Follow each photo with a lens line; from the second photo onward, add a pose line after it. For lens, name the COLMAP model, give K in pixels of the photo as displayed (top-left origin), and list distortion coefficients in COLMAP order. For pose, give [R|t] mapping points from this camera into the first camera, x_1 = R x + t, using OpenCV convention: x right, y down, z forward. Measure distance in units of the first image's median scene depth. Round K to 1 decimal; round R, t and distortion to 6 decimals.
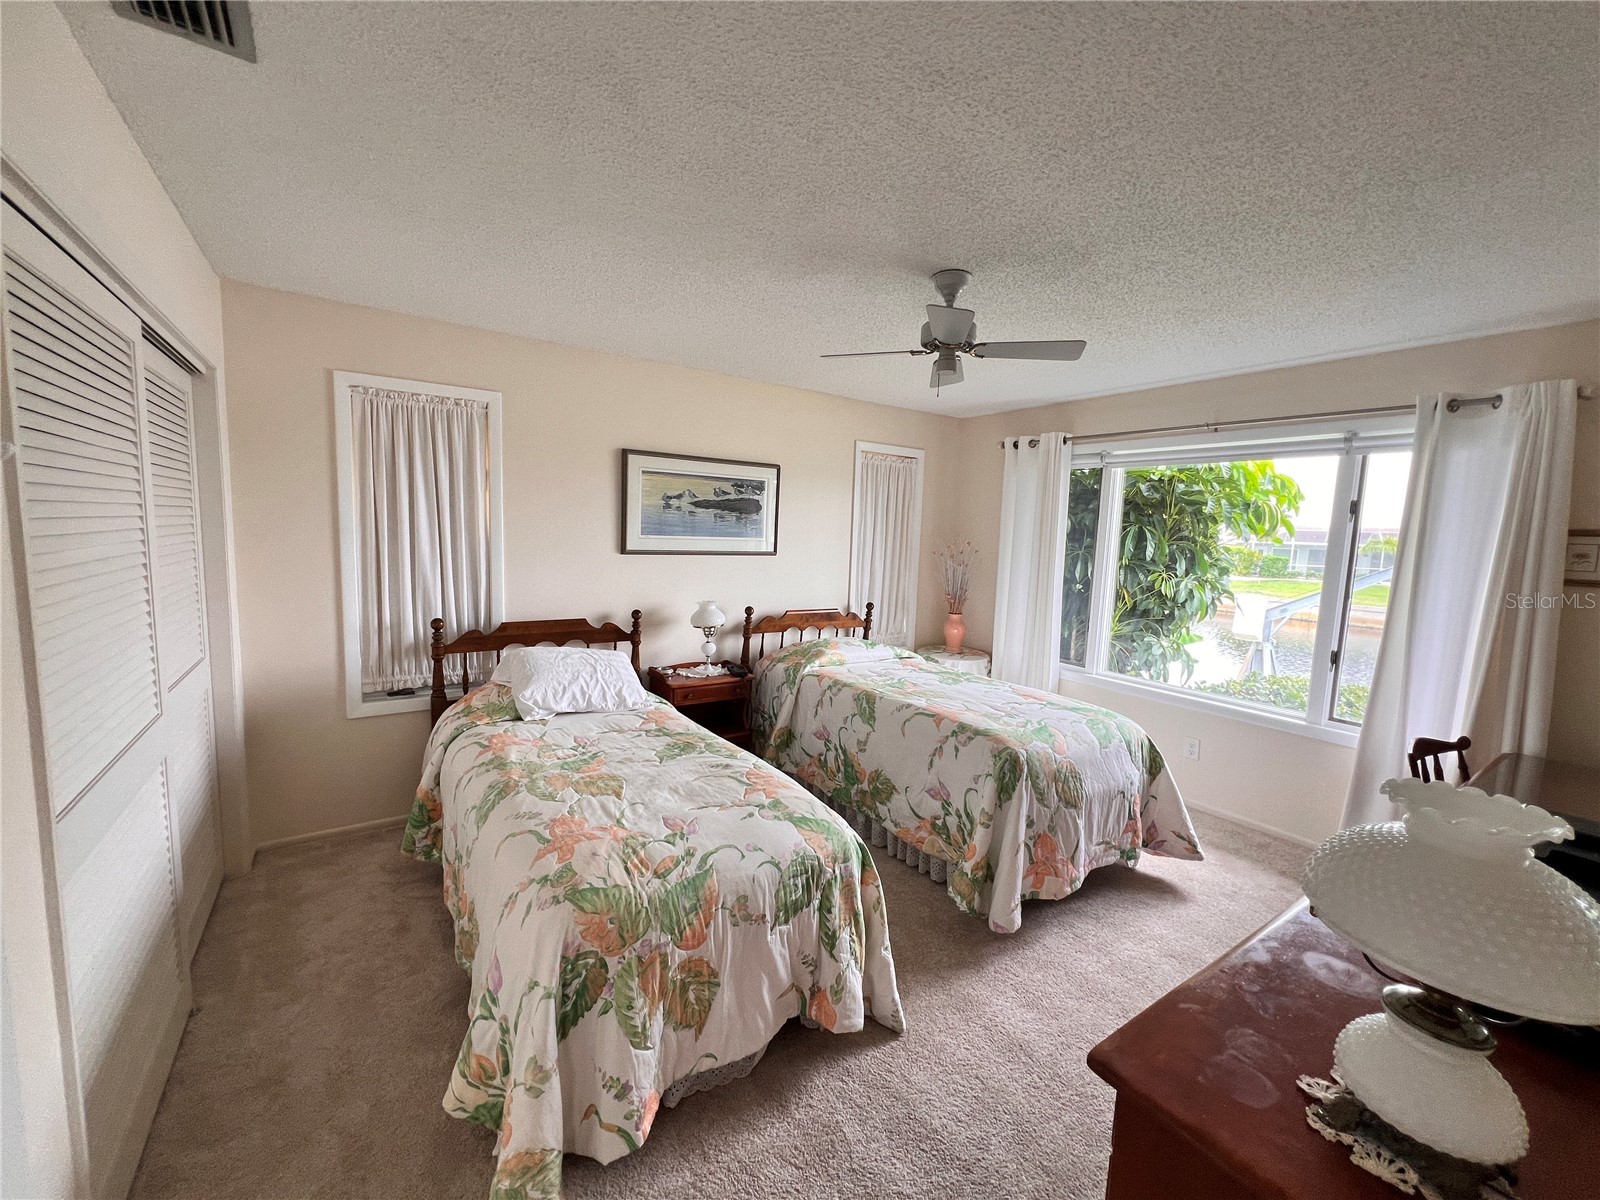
lens RADIAL K [[637.8, 0, 795.7], [0, 637.8, 598.3], [0, 0, 1]] dist [-0.001470, -0.000022]
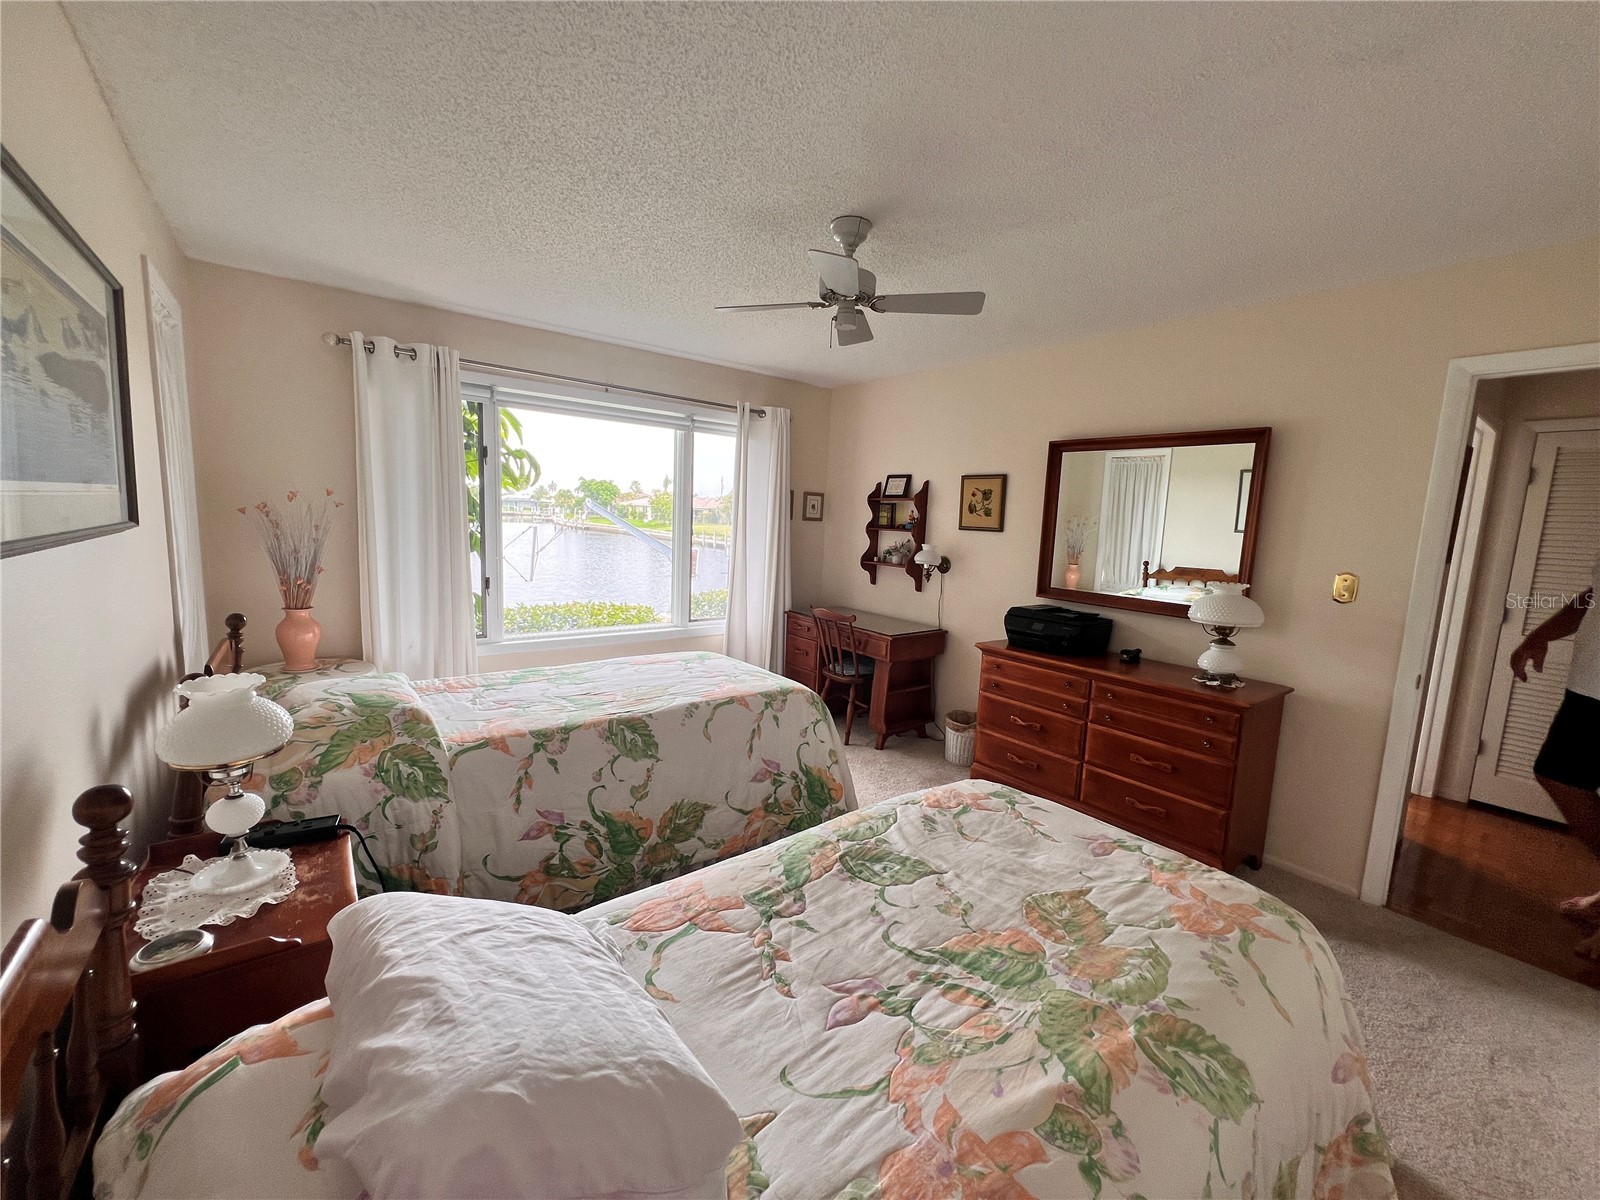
lens RADIAL K [[637.8, 0, 795.7], [0, 637.8, 598.3], [0, 0, 1]] dist [-0.001470, -0.000022]
pose [[-0.057423, -0.170223, 0.983731, -0.694244], [0.063817, 0.982716, 0.173773, -0.113047], [-0.996308, 0.072758, -0.045568, 1.032565]]
